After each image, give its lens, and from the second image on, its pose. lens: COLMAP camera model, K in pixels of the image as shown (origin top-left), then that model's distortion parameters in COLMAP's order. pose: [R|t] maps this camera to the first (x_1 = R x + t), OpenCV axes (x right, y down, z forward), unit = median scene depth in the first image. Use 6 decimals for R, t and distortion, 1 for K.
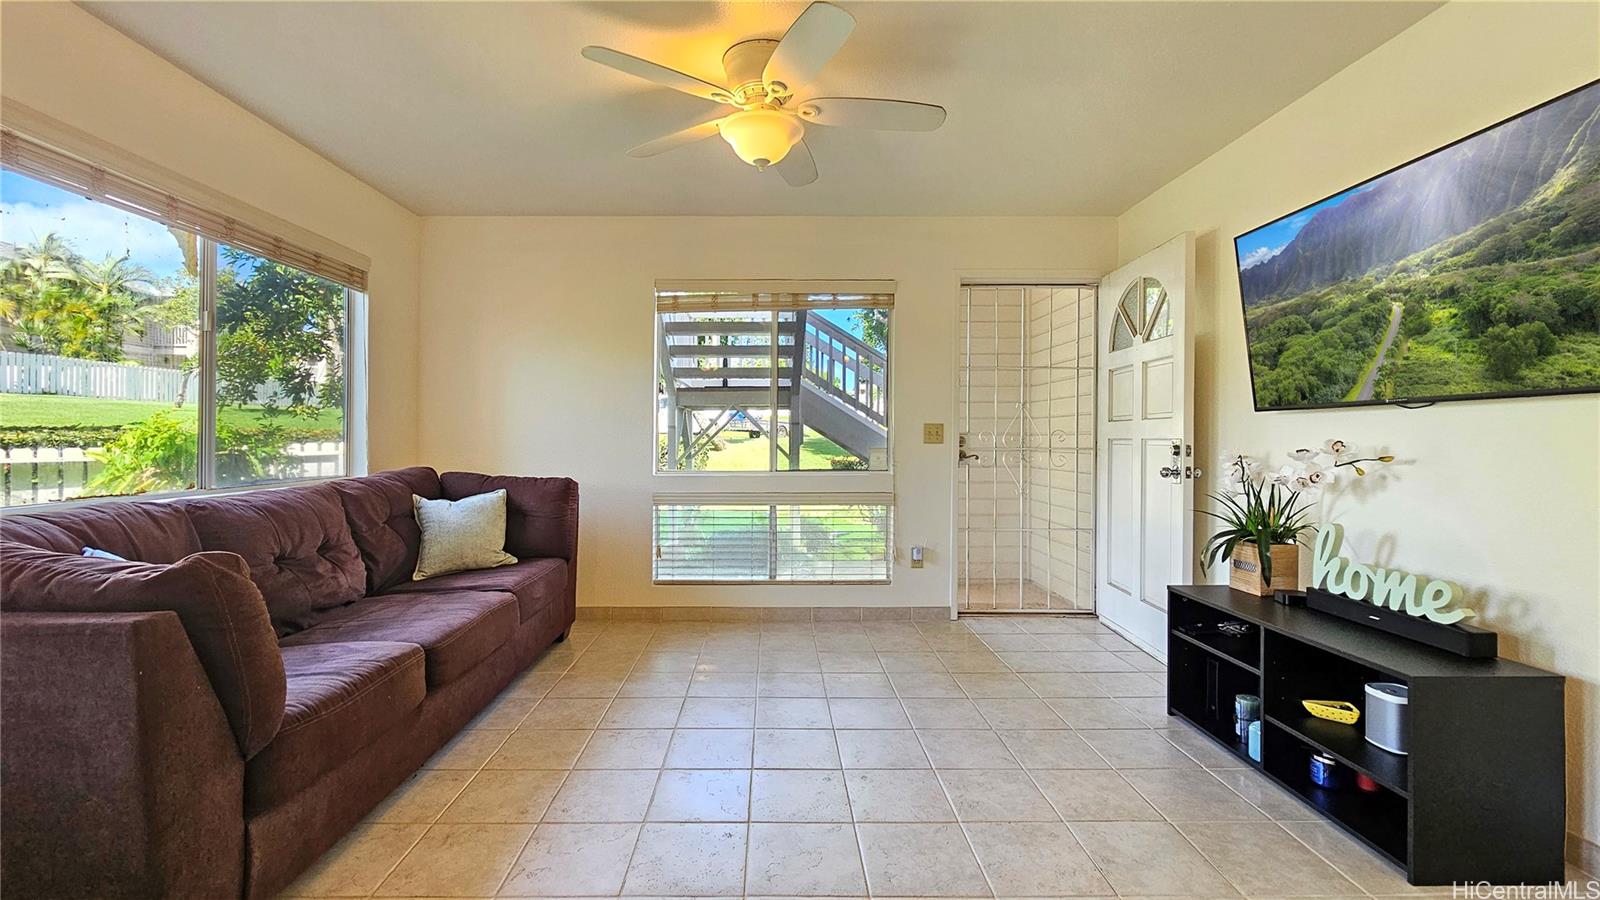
lens RADIAL K [[654.3, 0, 793.6], [0, 654.3, 440.5], [0, 0, 1]] dist [-0.002546, 0.000295]
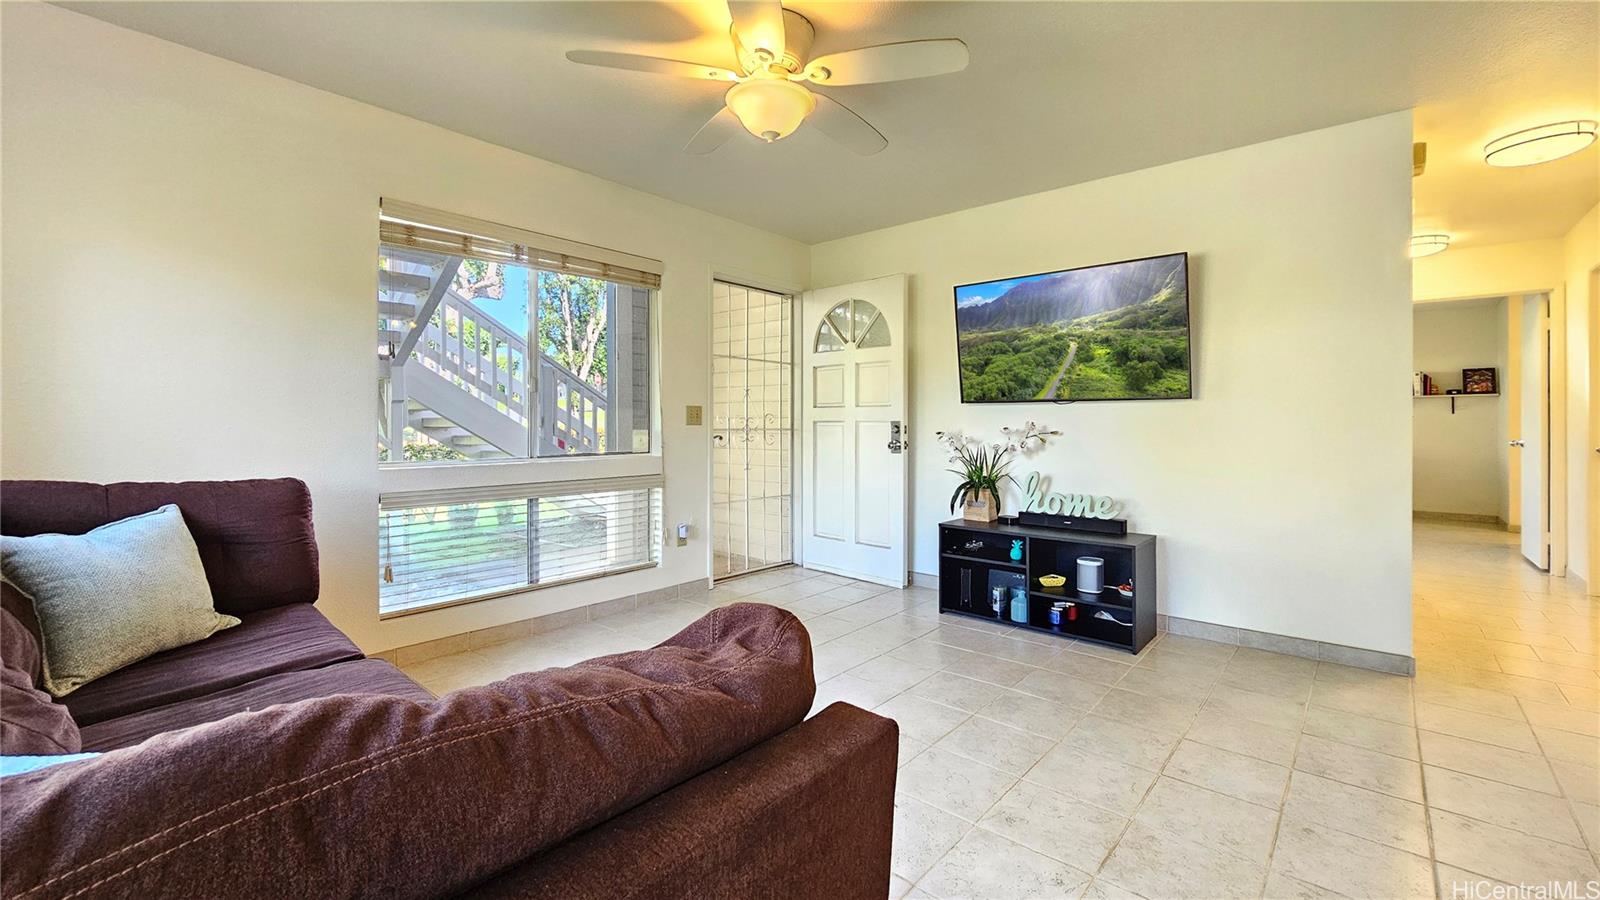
lens RADIAL K [[620.8, 0, 805.4], [0, 620.8, 444.6], [0, 0, 1]] dist [-0.004450, -0.000048]
pose [[0.681308, -0.024230, 0.731596, -0.719302], [0.002240, 0.999516, 0.031017, 0.008729], [-0.731993, -0.019493, 0.681033, 0.348818]]
